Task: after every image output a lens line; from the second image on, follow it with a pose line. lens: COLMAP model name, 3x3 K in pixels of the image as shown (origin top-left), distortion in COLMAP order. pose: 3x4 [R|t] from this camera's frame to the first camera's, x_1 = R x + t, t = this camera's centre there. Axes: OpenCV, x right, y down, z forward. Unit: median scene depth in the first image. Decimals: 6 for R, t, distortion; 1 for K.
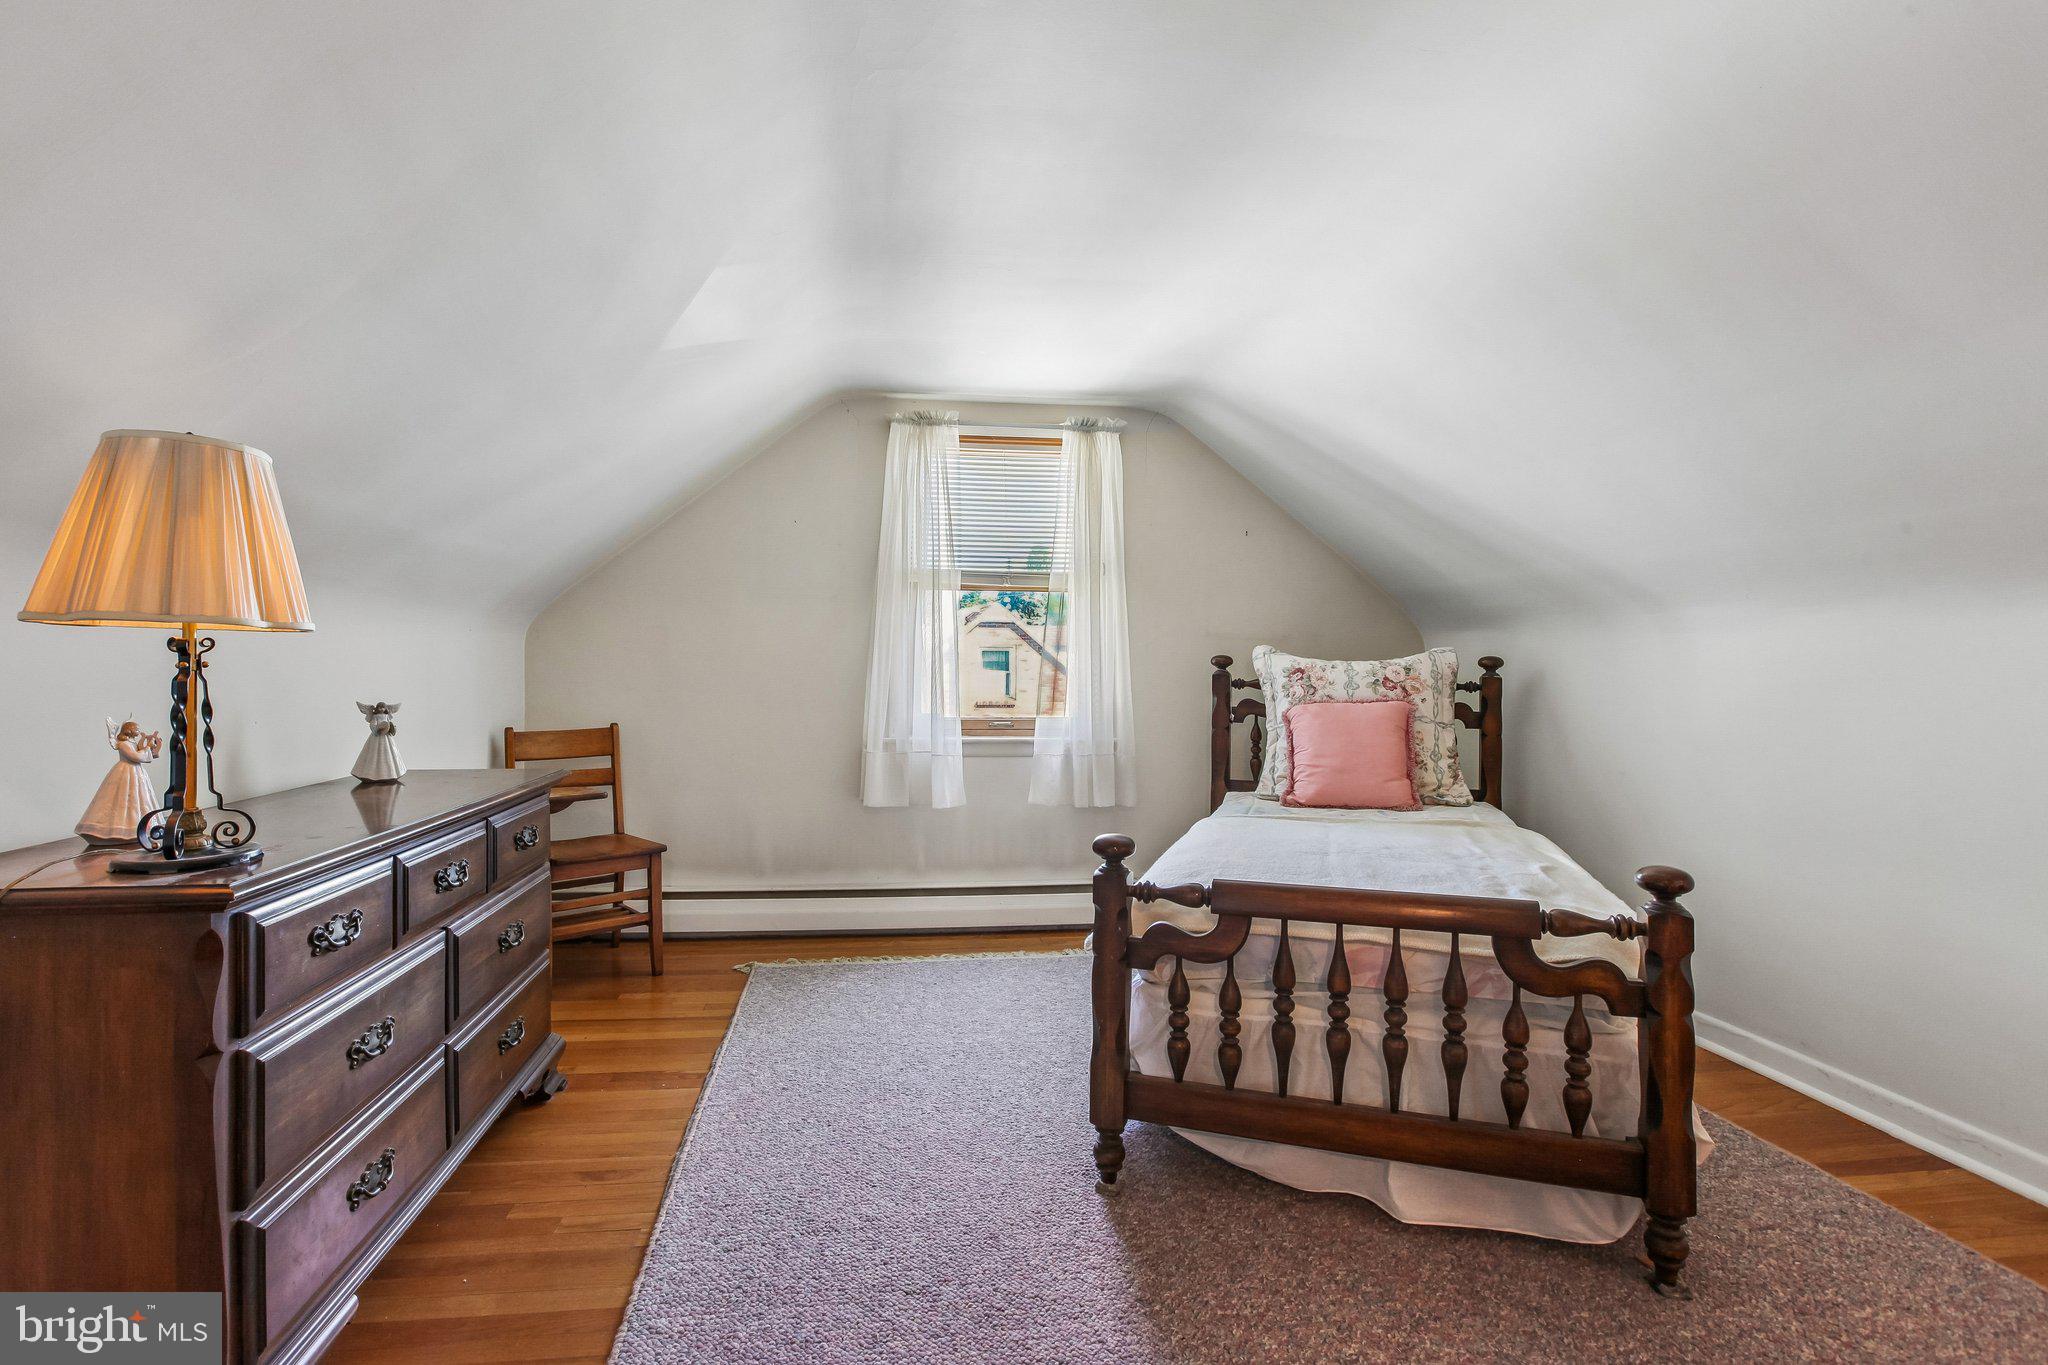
lens RADIAL K [[951.9, 0, 986.7], [0, 951.9, 672.7], [0, 0, 1]] dist [-0.041750, 0.014566]
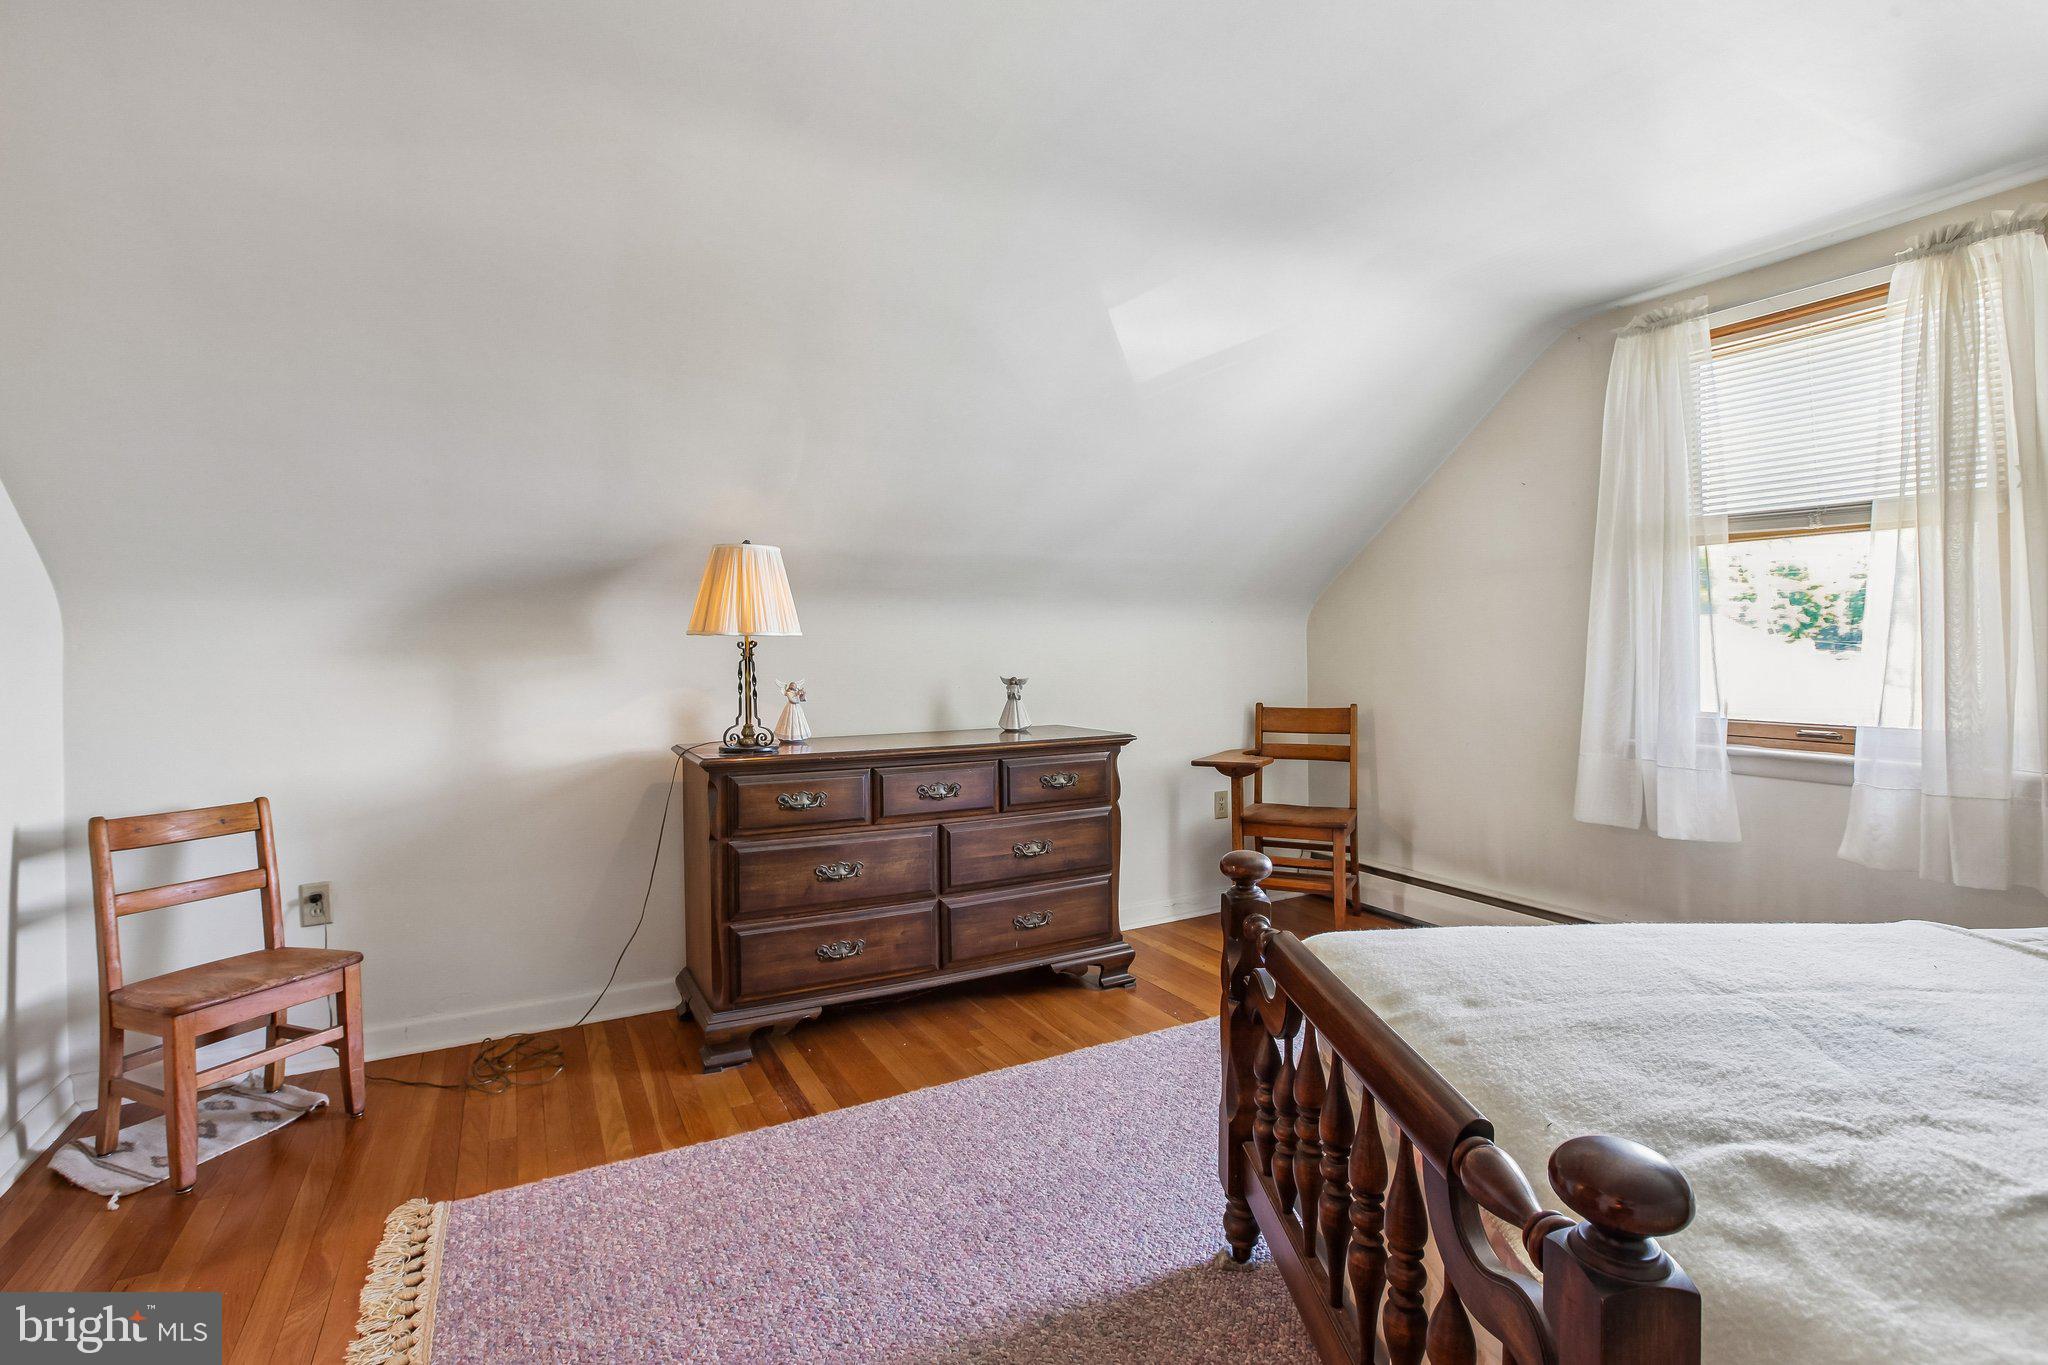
lens RADIAL K [[951.9, 0, 1066.9], [0, 951.9, 665.2], [0, 0, 1]] dist [-0.041750, 0.014566]
pose [[0.392340, 0.008704, -0.919779, 0.460429], [0.002163, 0.999944, 0.010385, -0.002009], [0.919818, -0.006065, 0.392299, 0.286194]]
